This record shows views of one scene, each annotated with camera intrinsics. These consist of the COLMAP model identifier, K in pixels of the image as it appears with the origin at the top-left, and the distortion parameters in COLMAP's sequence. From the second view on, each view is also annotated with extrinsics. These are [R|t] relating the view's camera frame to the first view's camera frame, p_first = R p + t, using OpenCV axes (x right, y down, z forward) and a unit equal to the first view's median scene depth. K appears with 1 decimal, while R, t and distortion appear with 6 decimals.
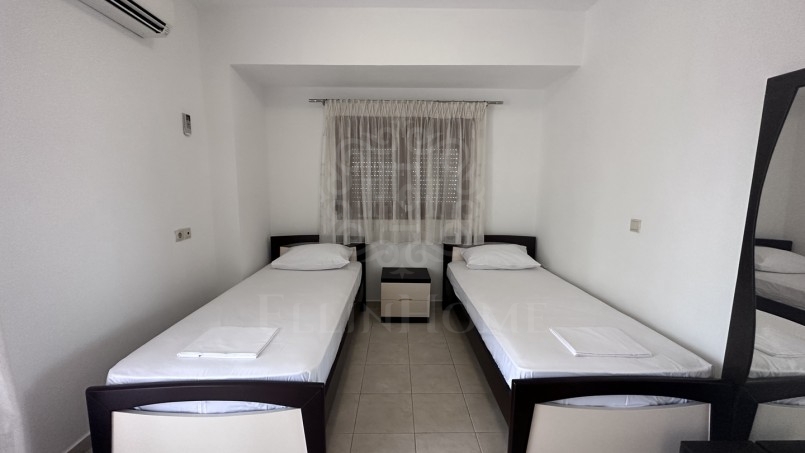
lens RADIAL K [[322.1, 0, 398.9], [0, 322.1, 225.6], [0, 0, 1]] dist [-0.004289, 0.000106]
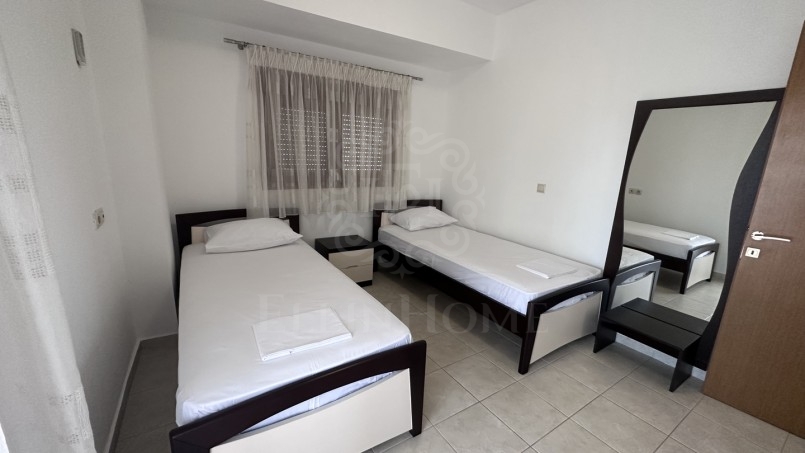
lens RADIAL K [[322.1, 0, 403.9], [0, 322.1, 225.5], [0, 0, 1]] dist [-0.004289, 0.000106]
pose [[0.847319, -0.086175, 0.524046, -0.357003], [0.030989, 0.993089, 0.113200, -0.010804], [-0.530179, -0.079677, 0.844134, 0.059947]]
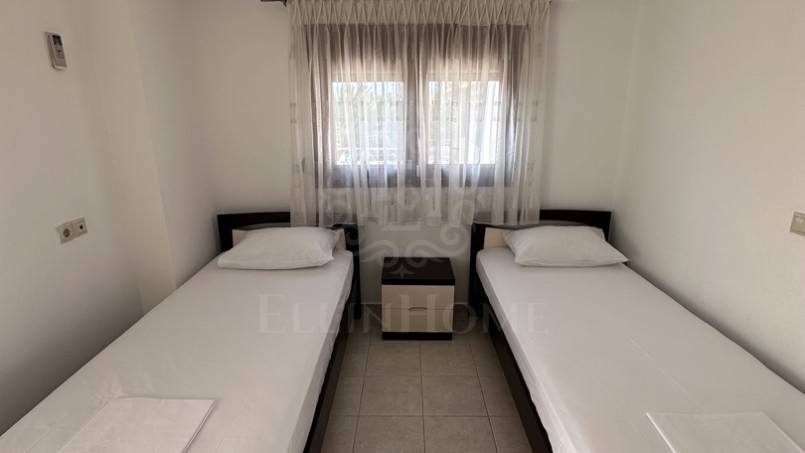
lens RADIAL K [[429.3, 0, 399.2], [0, 429.3, 225.6], [0, 0, 1]] dist [-0.000125, 0.000403]
pose [[0.999579, -0.004499, -0.028654, 0.008073], [0.008782, 0.988472, 0.151148, -0.079368], [0.027643, -0.151336, 0.988096, 0.123520]]
